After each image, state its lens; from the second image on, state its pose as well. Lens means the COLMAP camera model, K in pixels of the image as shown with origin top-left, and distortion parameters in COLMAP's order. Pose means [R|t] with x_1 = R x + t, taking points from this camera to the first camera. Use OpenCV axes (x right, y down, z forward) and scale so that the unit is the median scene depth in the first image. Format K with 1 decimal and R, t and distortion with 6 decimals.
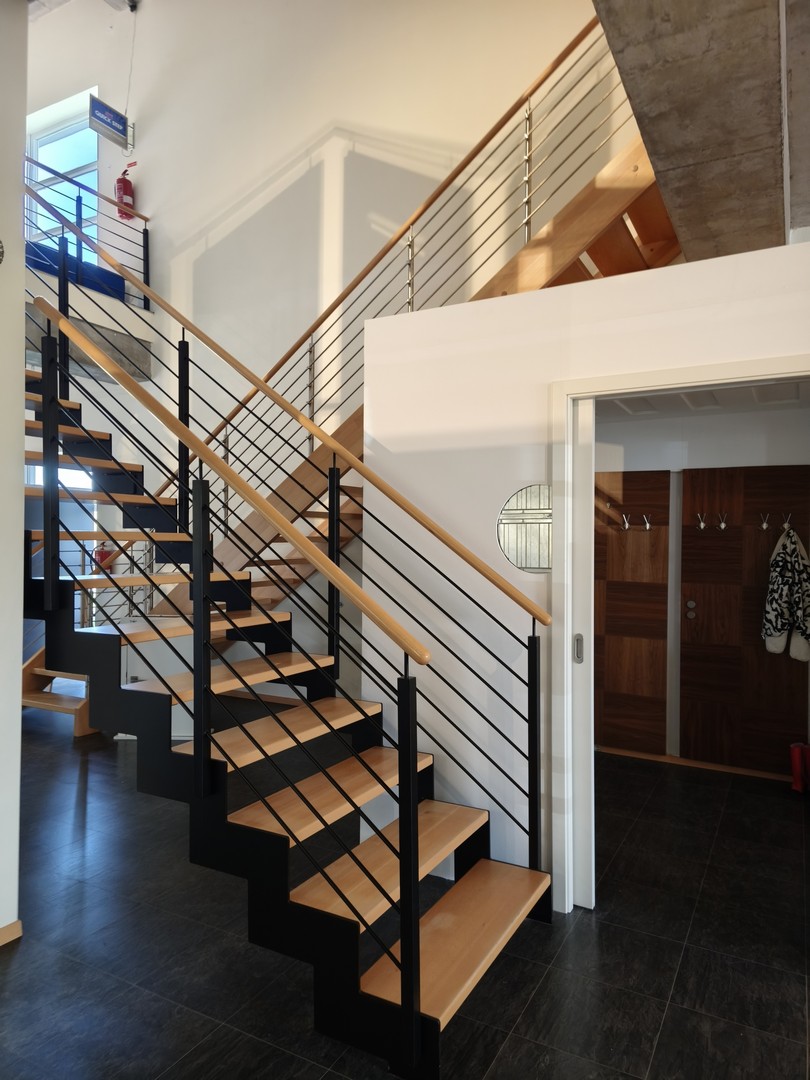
lens RADIAL K [[713.8, 0, 405.0], [0, 713.8, 540.0], [0, 0, 1]] dist [0.089429, -0.066426]
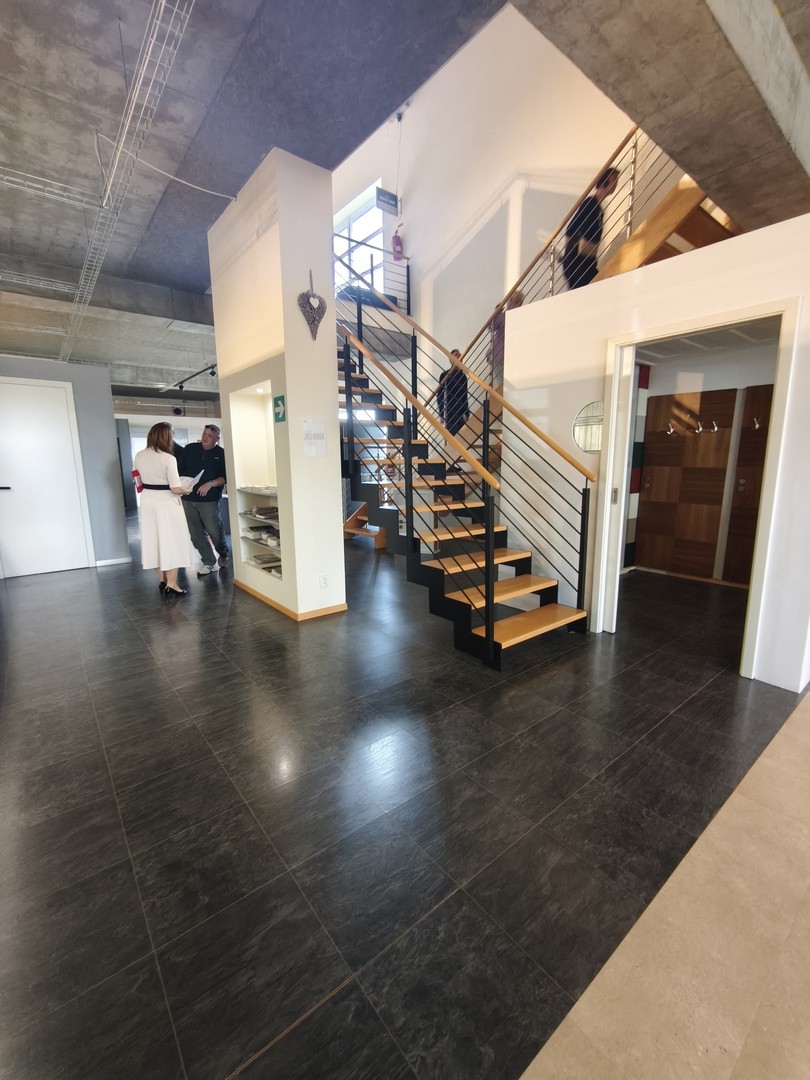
lens RADIAL K [[451.5, 0, 405.0], [0, 451.5, 540.0], [0, 0, 1]] dist [0.013535, 0.000091]
pose [[0.927124, 0.051465, -0.371203, 0.122469], [0.016689, 0.983873, 0.178090, 0.033970], [0.374382, -0.171306, 0.911314, -0.154598]]
